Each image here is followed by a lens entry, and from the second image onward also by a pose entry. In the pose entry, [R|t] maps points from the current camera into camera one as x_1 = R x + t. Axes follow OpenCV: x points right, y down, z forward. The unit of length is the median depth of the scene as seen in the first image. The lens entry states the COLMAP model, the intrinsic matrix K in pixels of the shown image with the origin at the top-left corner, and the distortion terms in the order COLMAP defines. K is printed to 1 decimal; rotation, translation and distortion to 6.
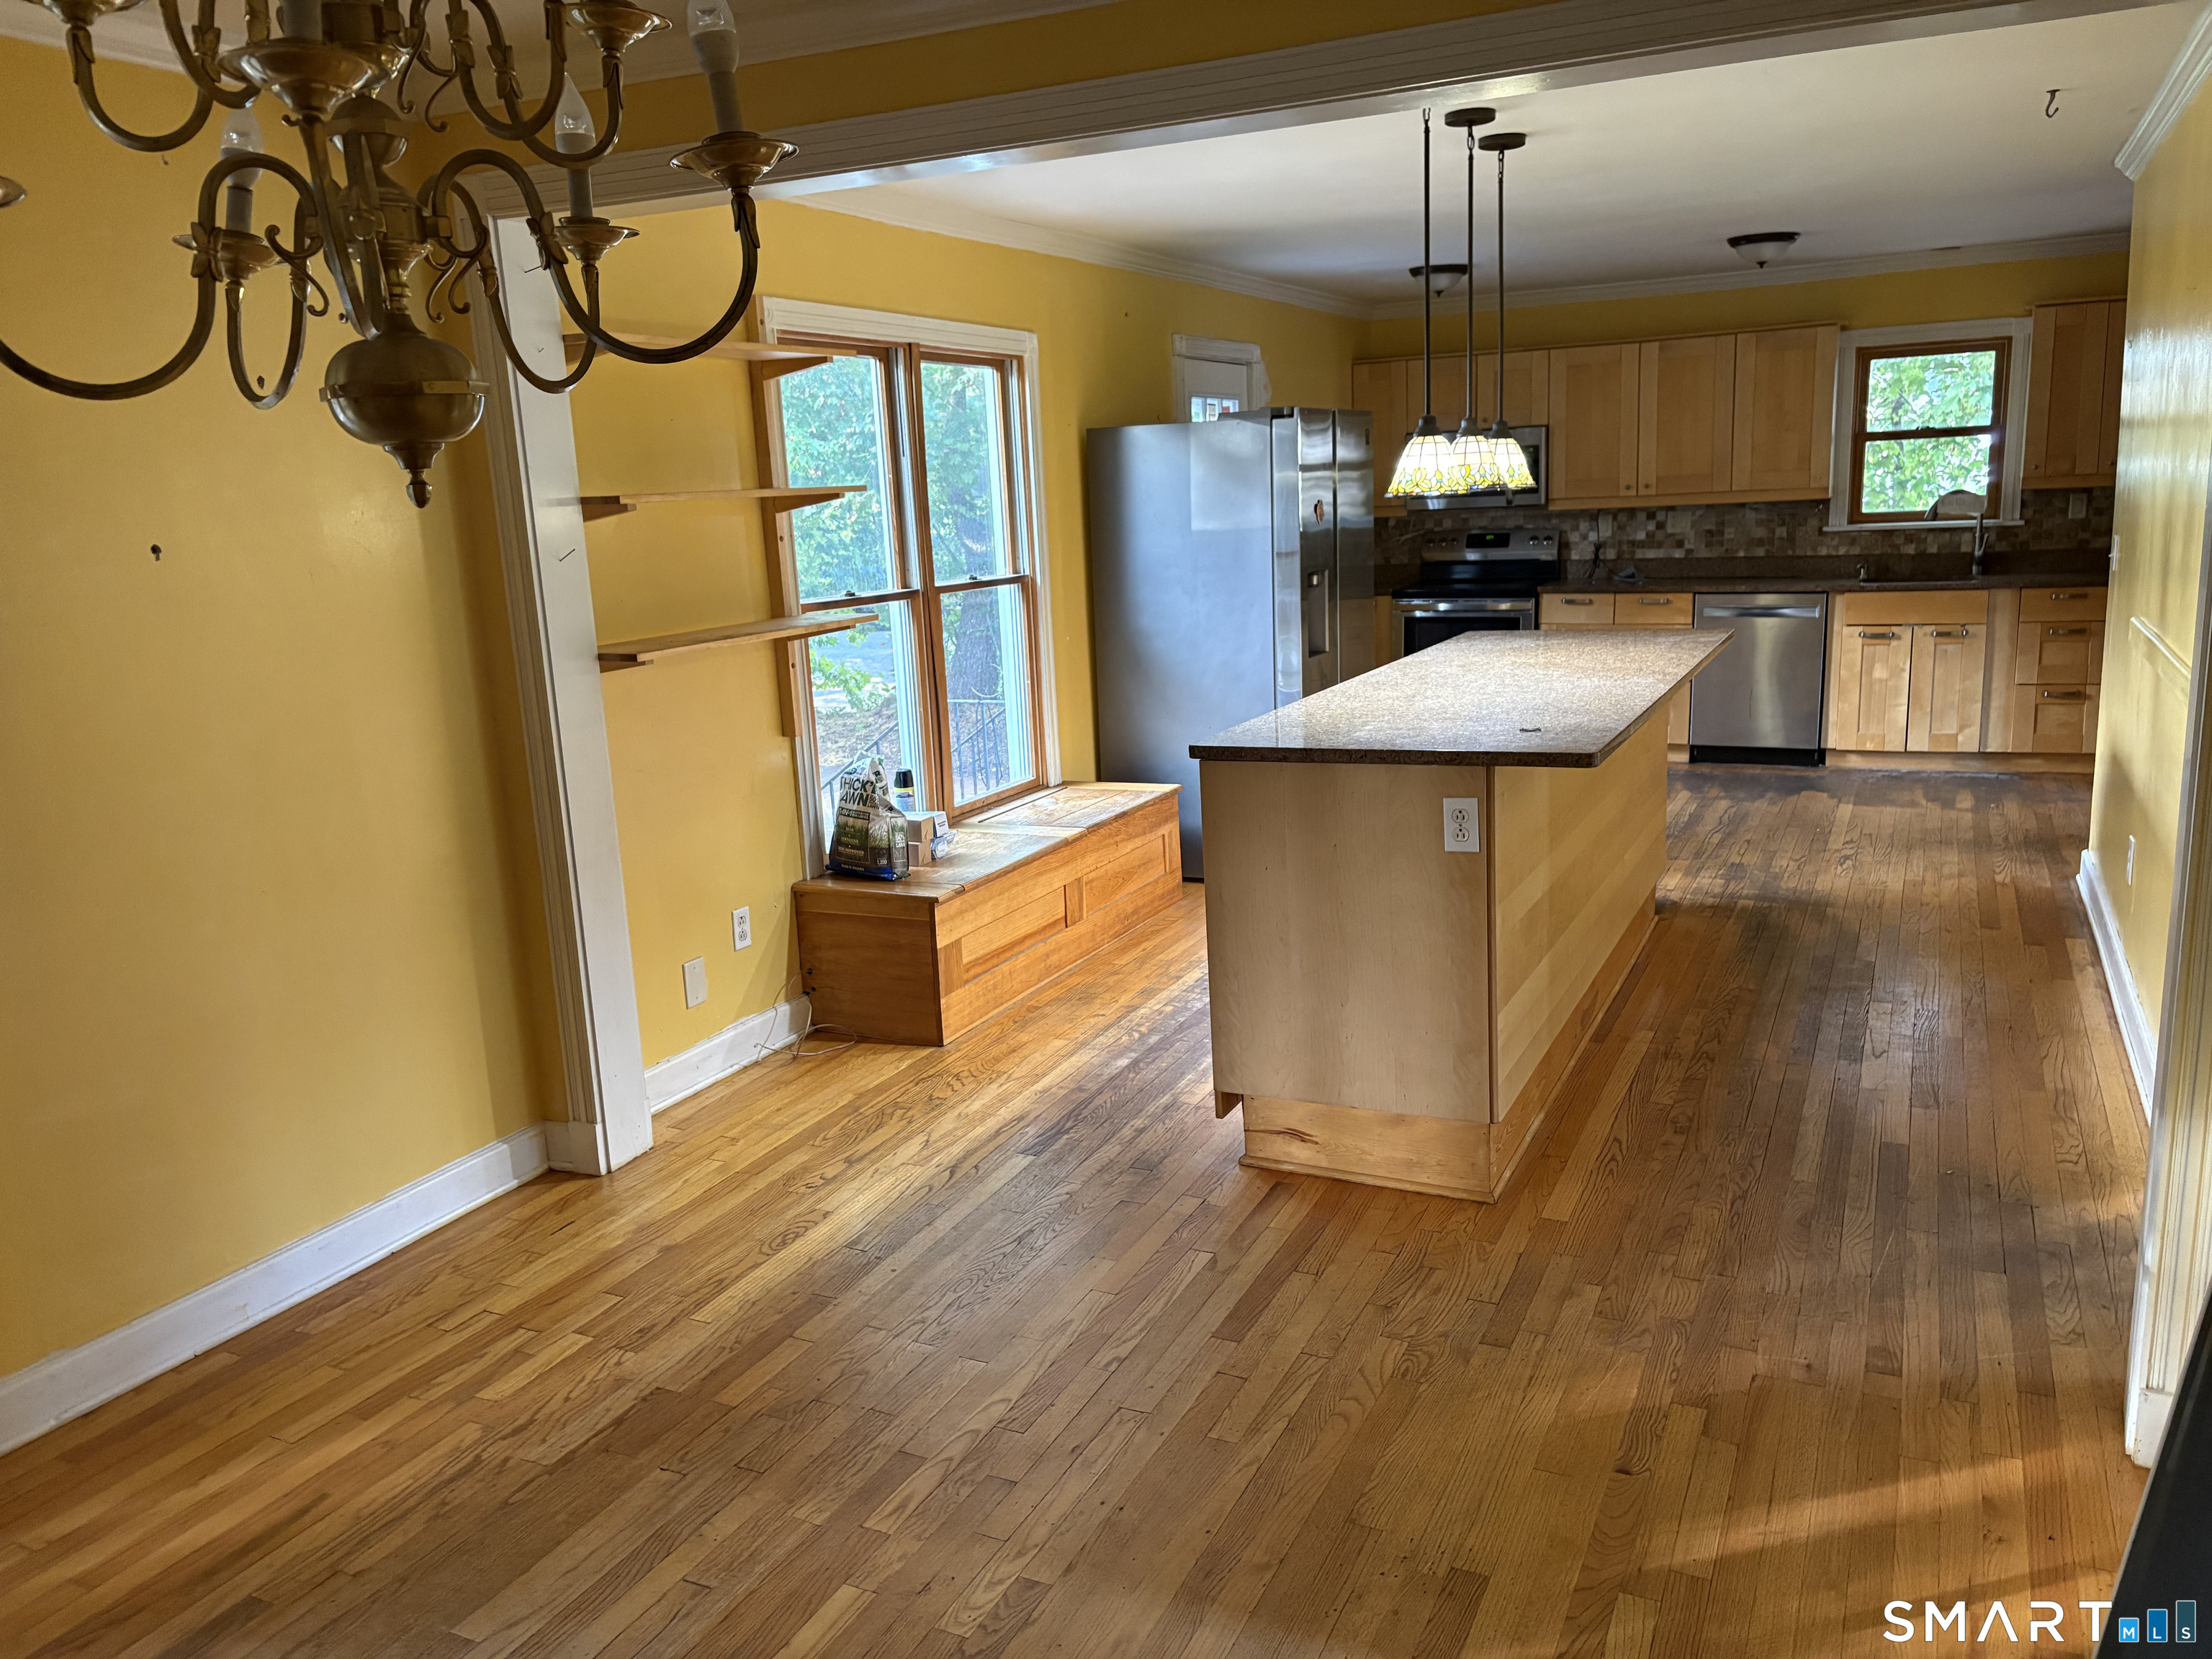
lens RADIAL K [[1662.6, 0, 1115.1], [0, 1662.6, 828.6], [0, 0, 1]] dist [0.053845, -0.052852]
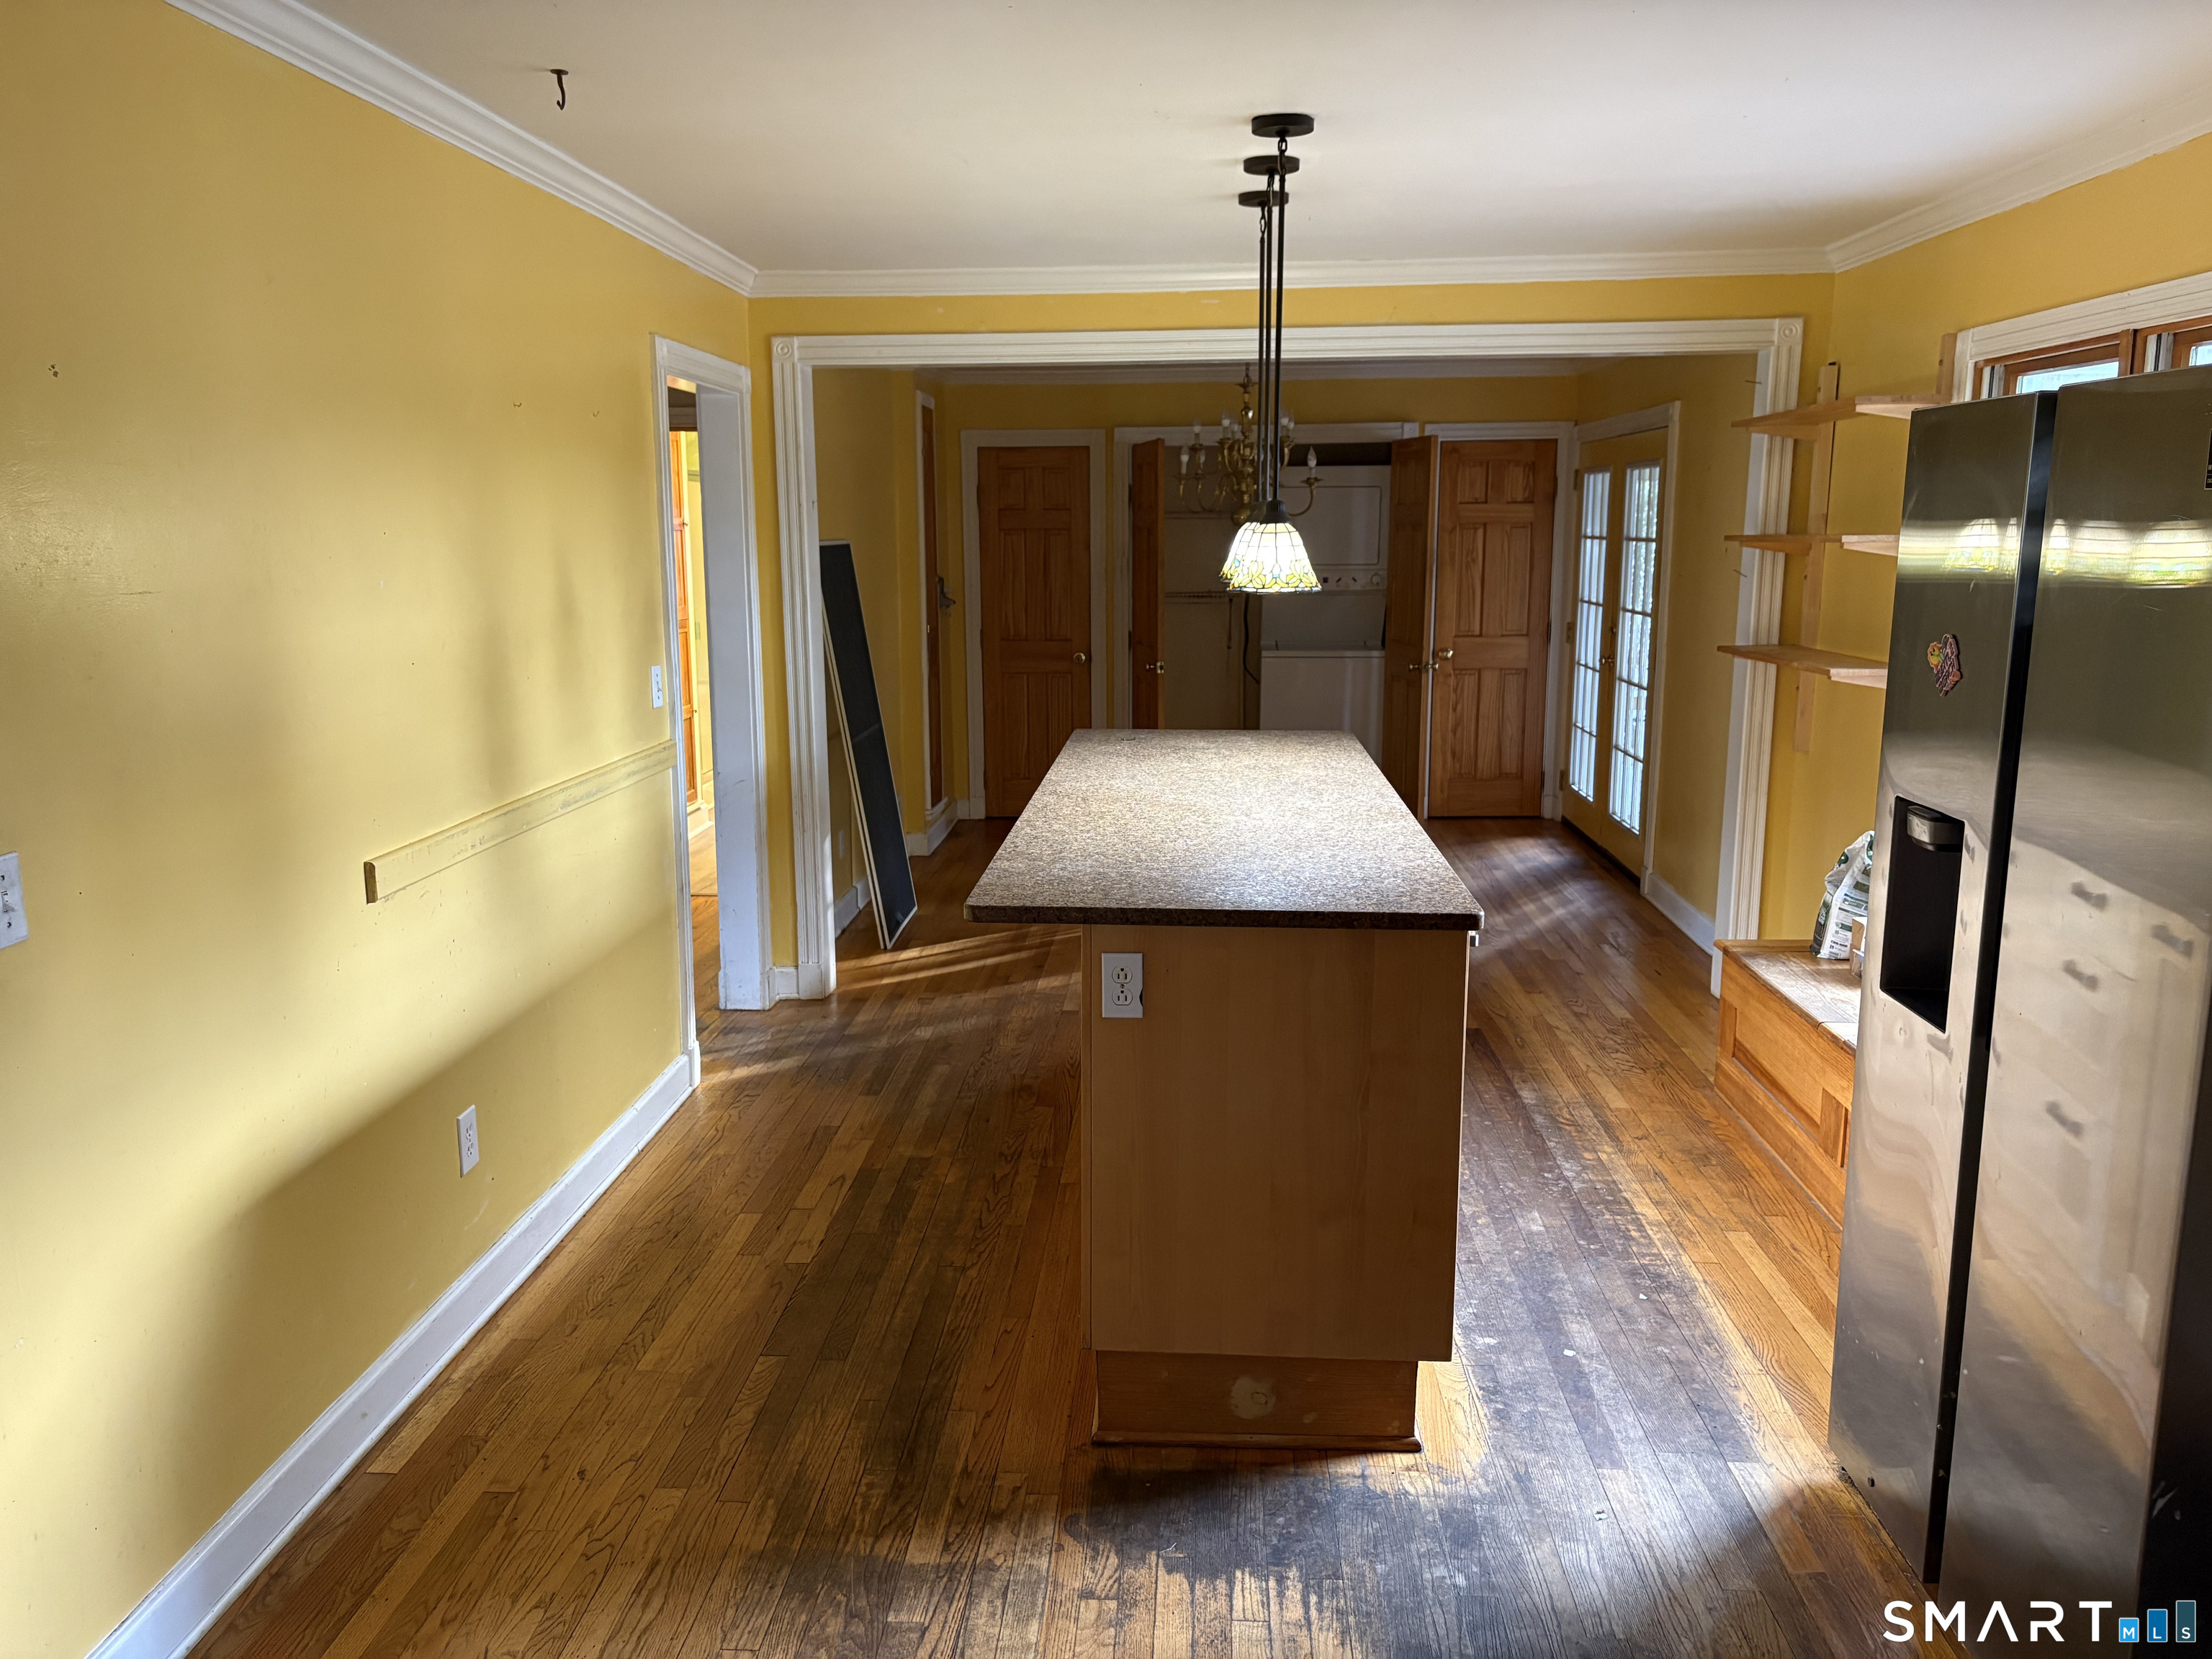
lens RADIAL K [[1662.6, 0, 1102.2], [0, 1662.6, 825.2], [0, 0, 1]] dist [0.053845, -0.052852]
pose [[-0.924554, 0.114776, -0.363353, 0.698312], [-0.033425, 0.925453, 0.377385, -0.460583], [0.379581, 0.361058, -0.851795, 1.962906]]
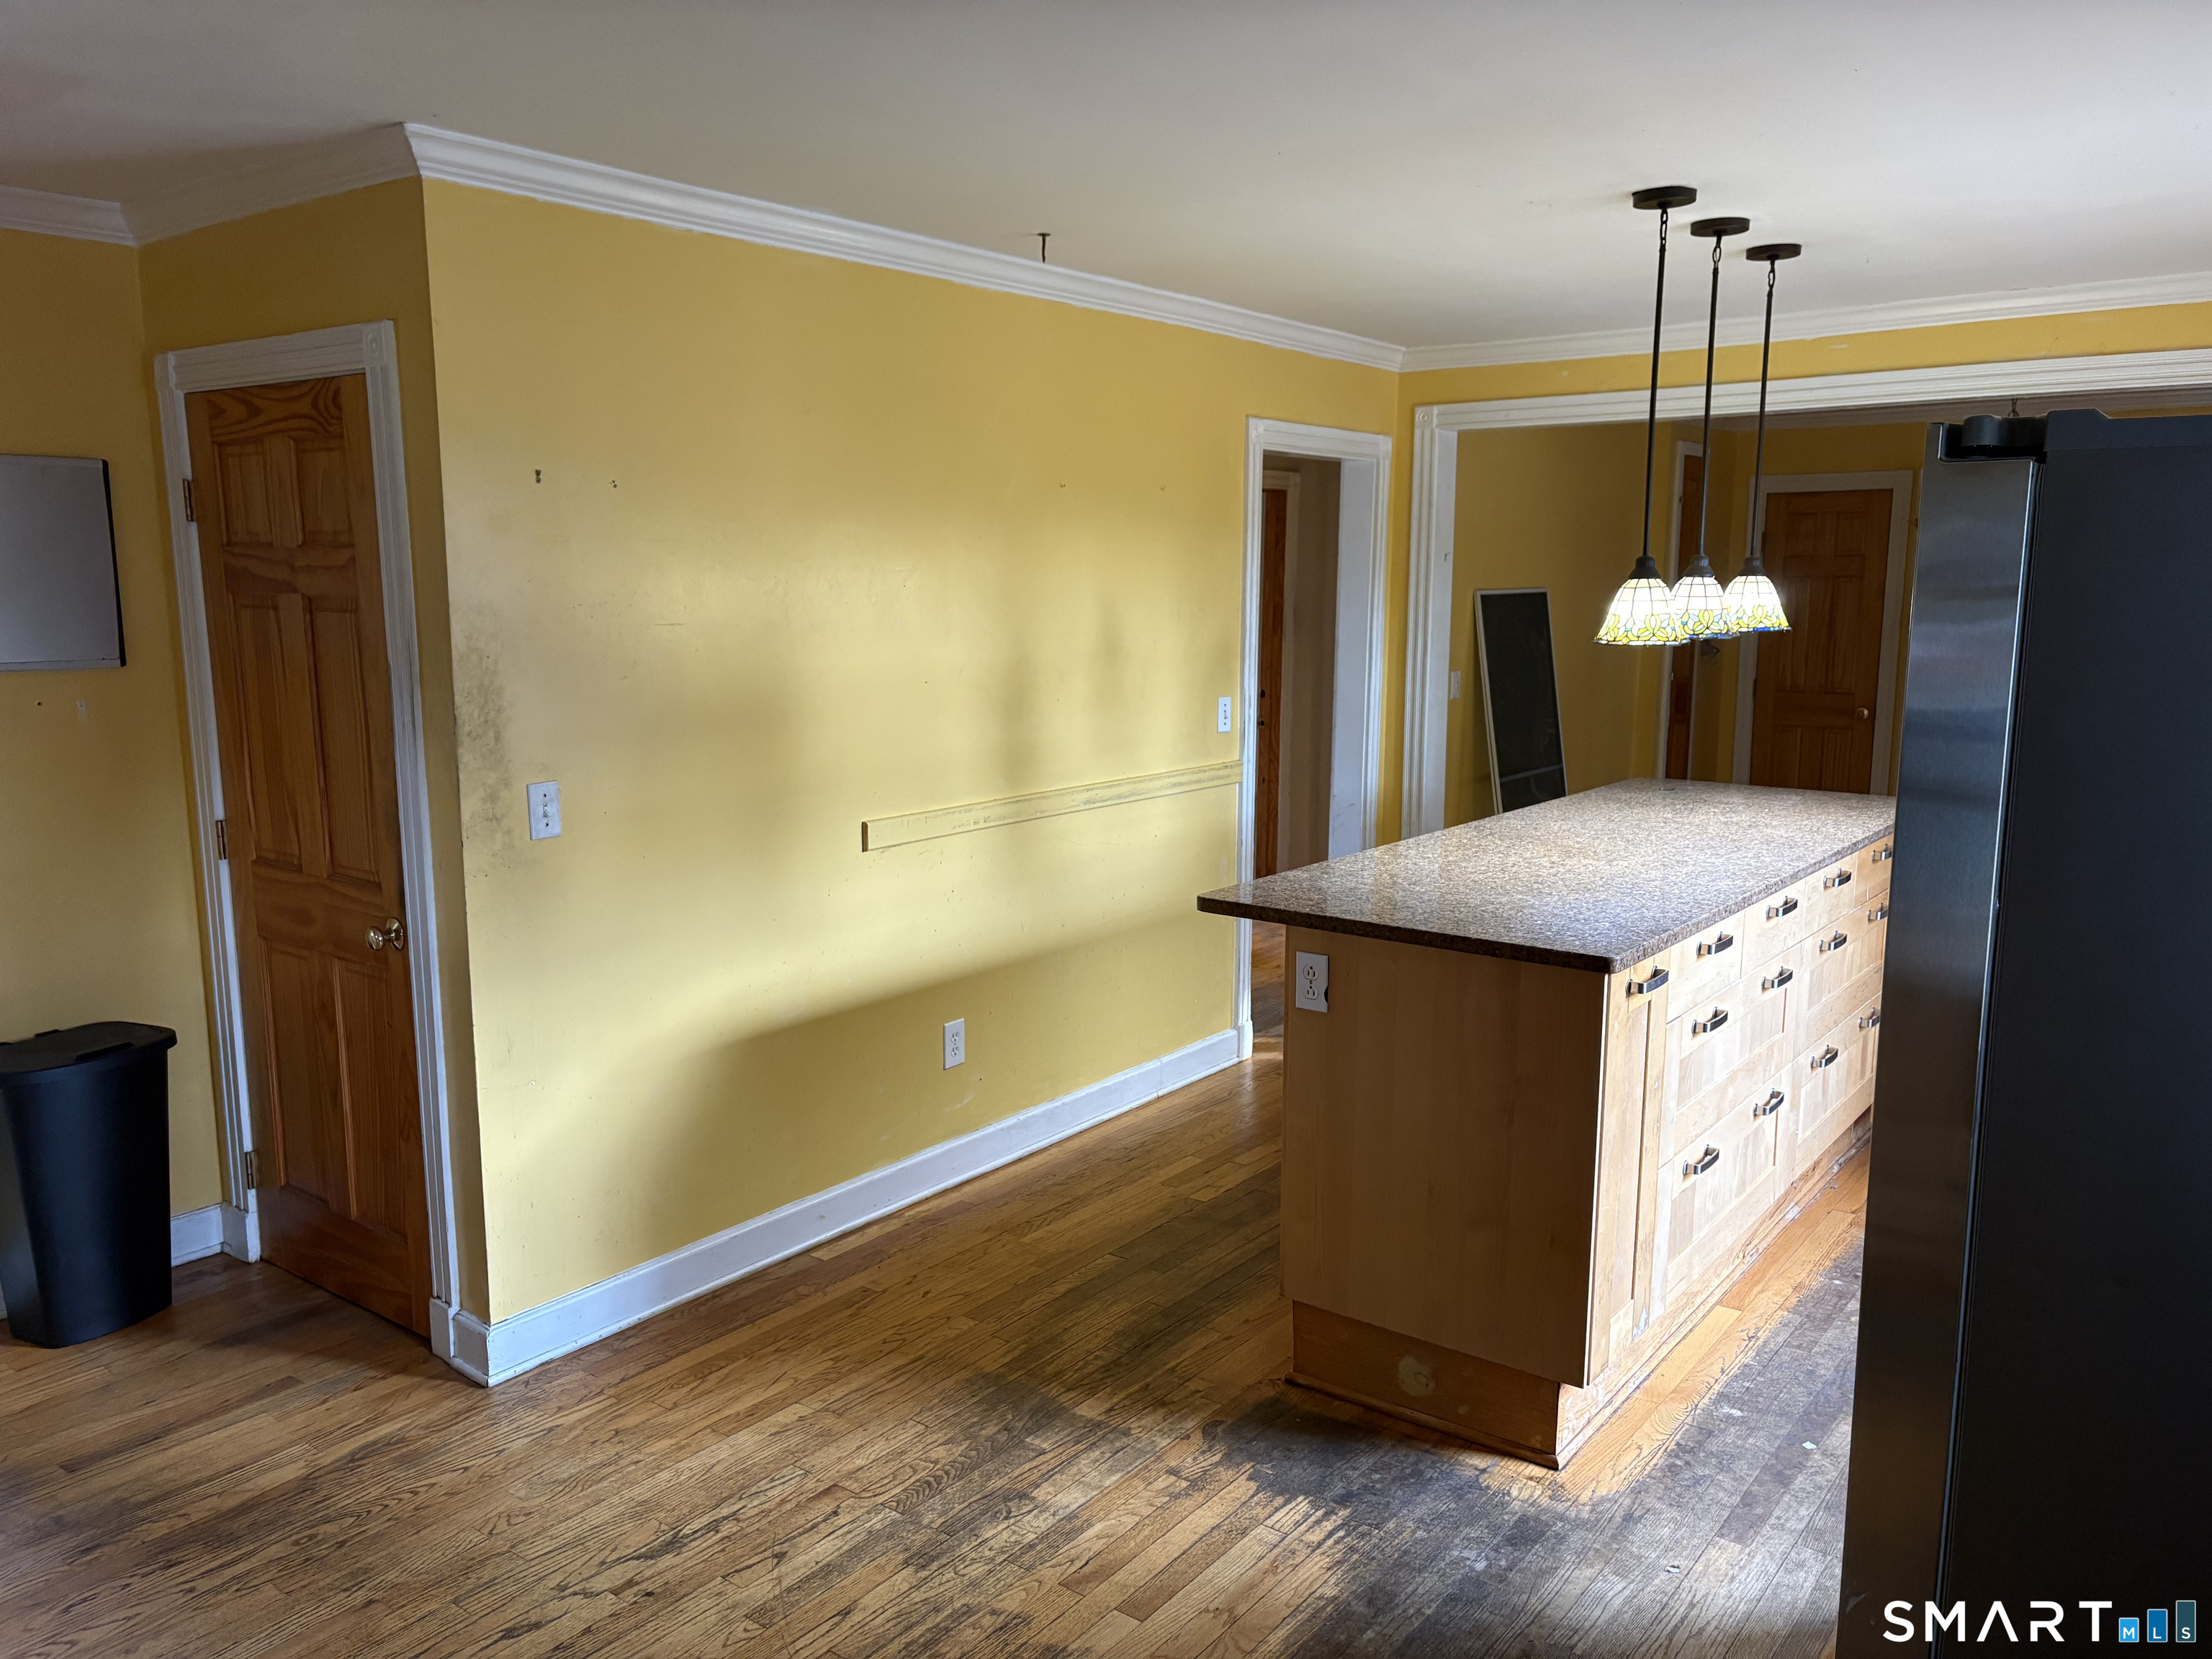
lens RADIAL K [[1662.6, 0, 1130.2], [0, 1662.6, 839.0], [0, 0, 1]] dist [0.053845, -0.052852]
pose [[-0.980306, 0.014326, 0.196964, 0.366771], [0.083242, 0.934409, 0.346338, -0.485199], [-0.179084, 0.355913, -0.917200, 2.126073]]
